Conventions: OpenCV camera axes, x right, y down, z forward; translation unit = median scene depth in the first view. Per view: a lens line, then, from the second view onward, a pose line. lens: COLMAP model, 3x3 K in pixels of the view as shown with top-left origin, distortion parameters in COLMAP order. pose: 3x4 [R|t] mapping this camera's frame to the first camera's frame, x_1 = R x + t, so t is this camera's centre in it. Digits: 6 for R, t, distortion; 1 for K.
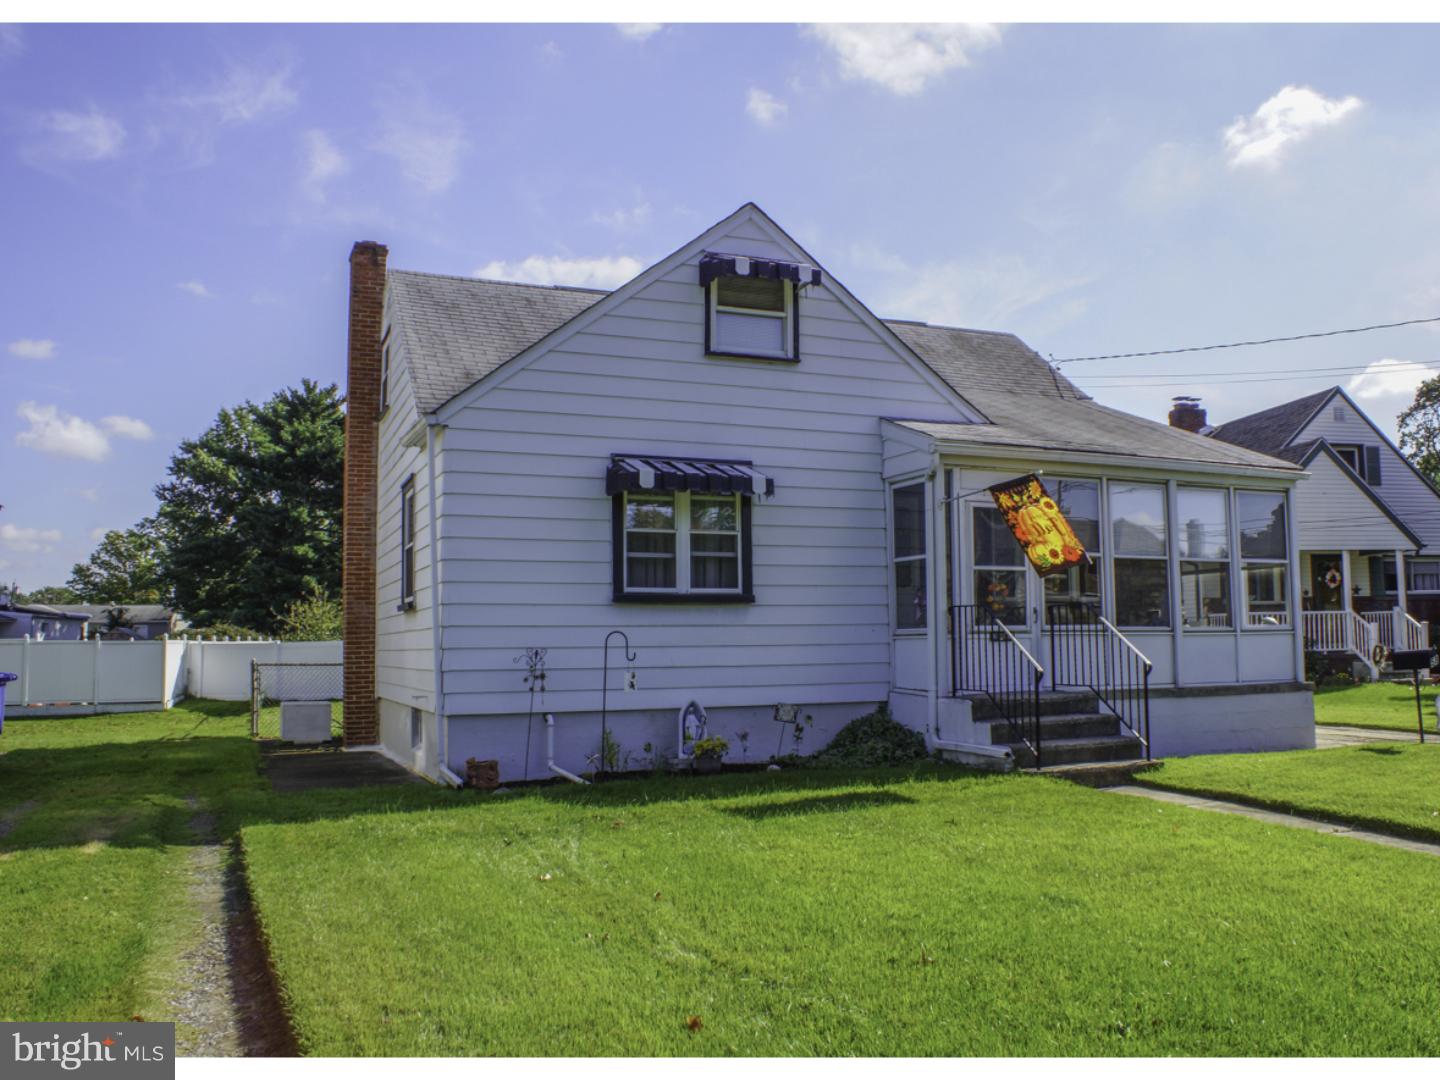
lens RADIAL K [[1131.6, 0, 734.6], [0, 1131.6, 537.2], [0, 0, 1]] dist [-0.077440, 0.003160]
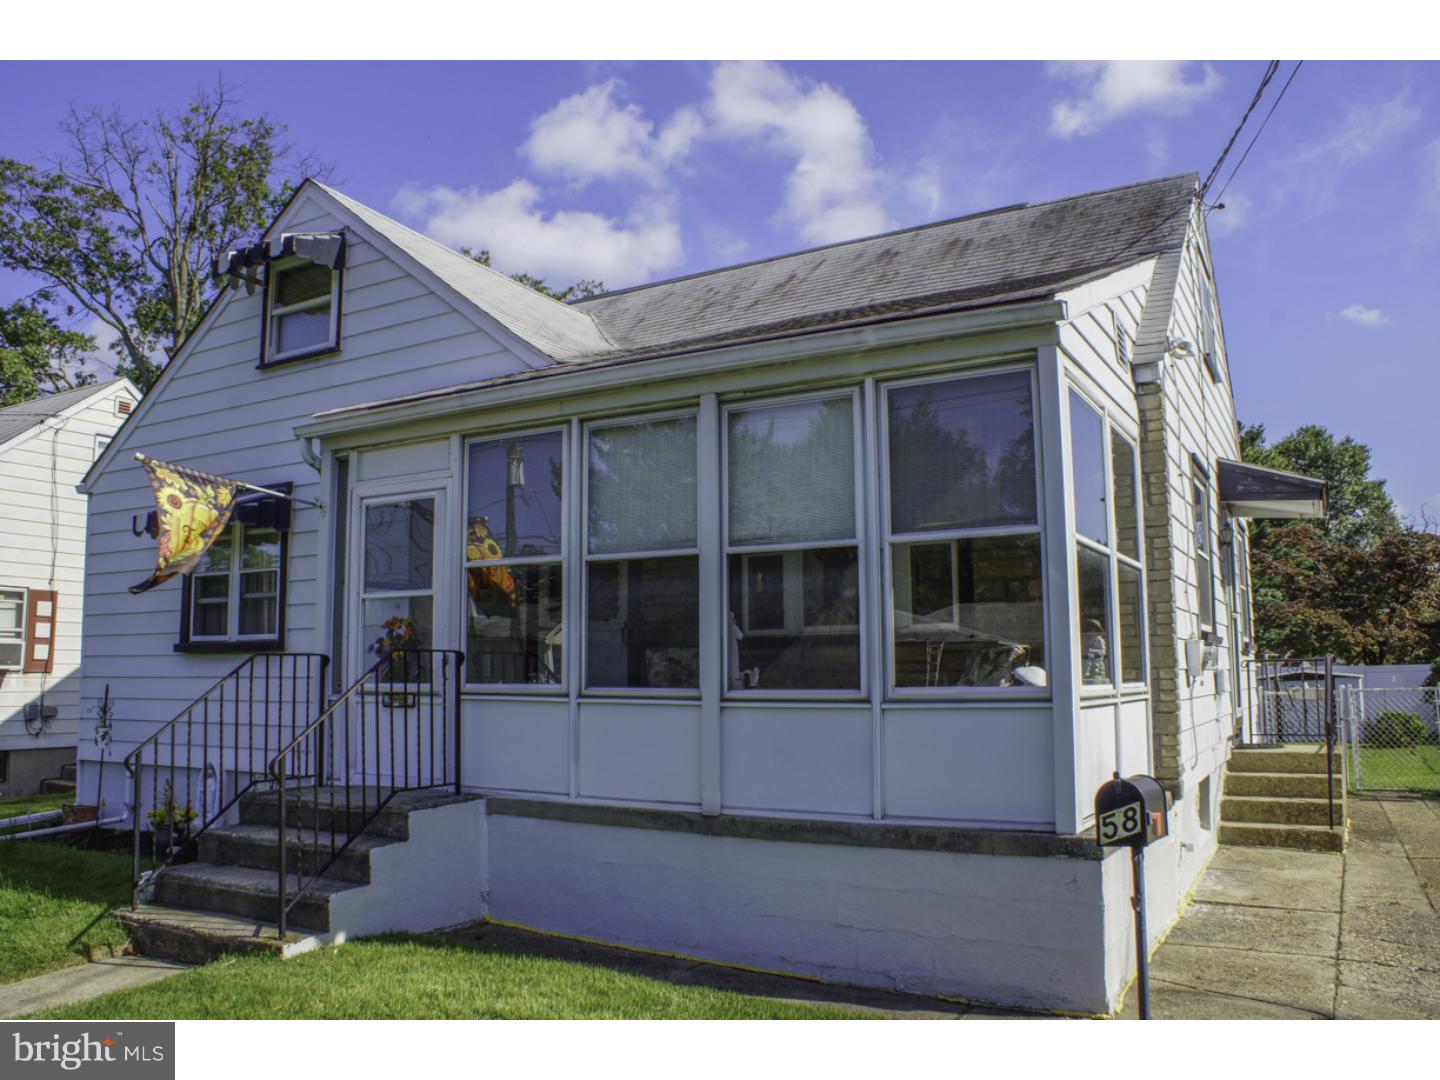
lens RADIAL K [[1115.5, 0, 720.0], [0, 1115.5, 540.0], [0, 0, 1]] dist [-0.156759, 0.128117]
pose [[0.611661, -0.091885, -0.785766, 0.854656], [0.069056, 0.995642, -0.062672, 0.049388], [0.788100, -0.015928, 0.615341, 0.763476]]
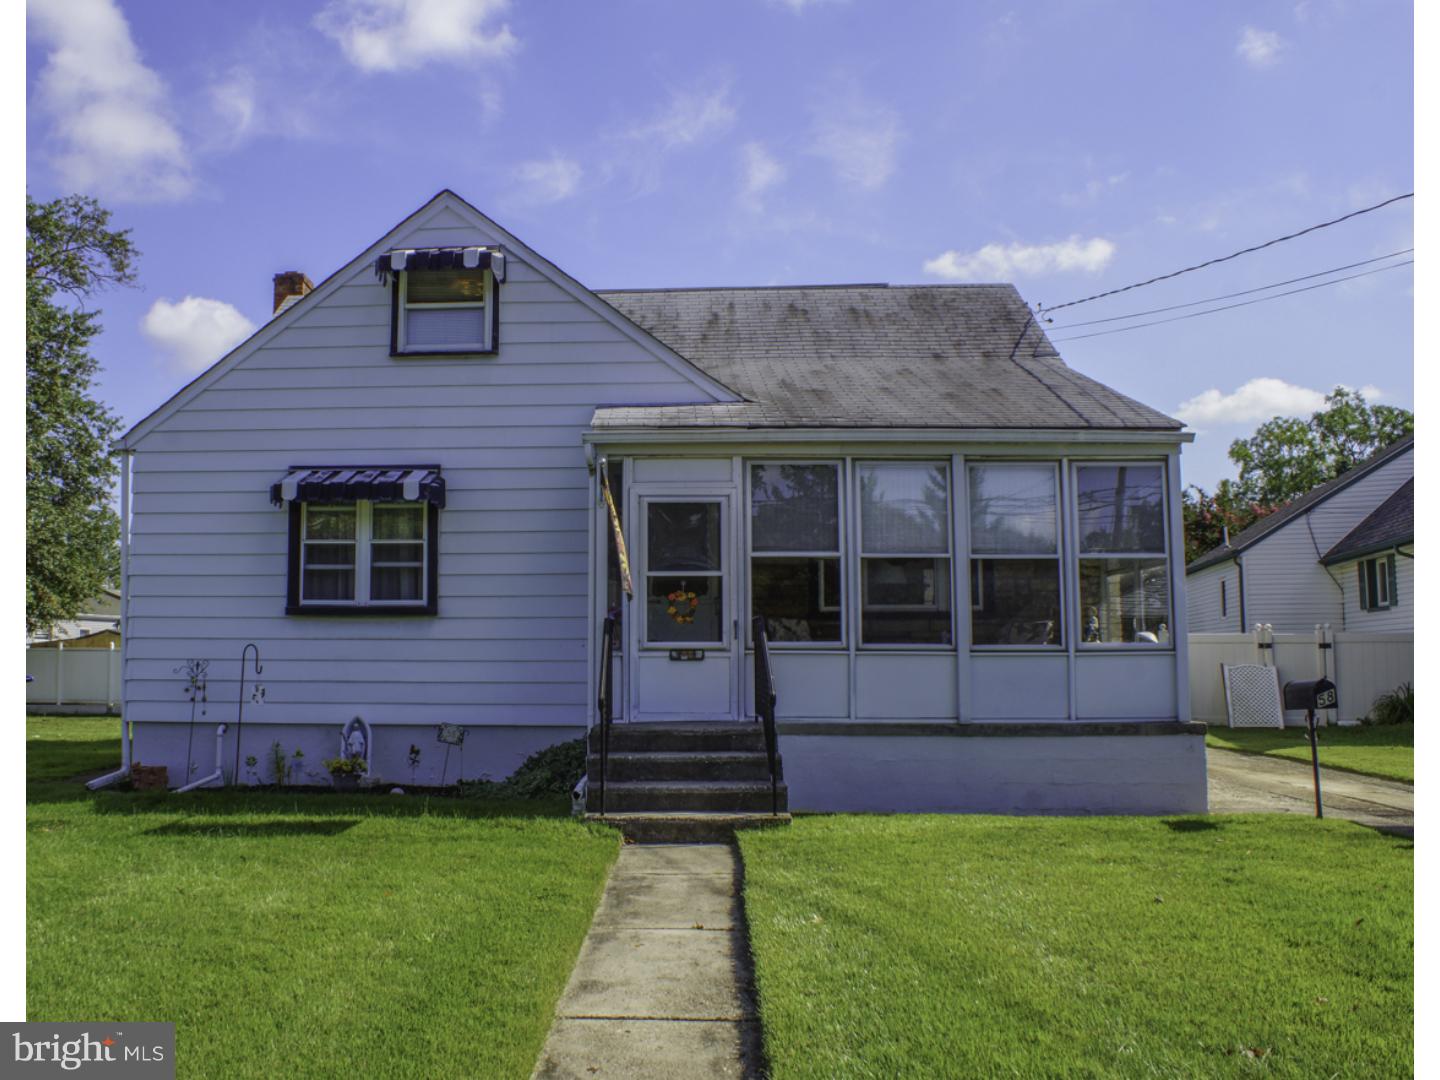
lens RADIAL K [[1174.2, 0, 634.7], [0, 1174.2, 537.7], [0, 0, 1]] dist [-0.086586, 0.007335]
pose [[0.904335, -0.031339, -0.425672, 0.582354], [0.029627, 0.999504, -0.010642, 0.008900], [0.425794, -0.002987, 0.904815, 0.191196]]
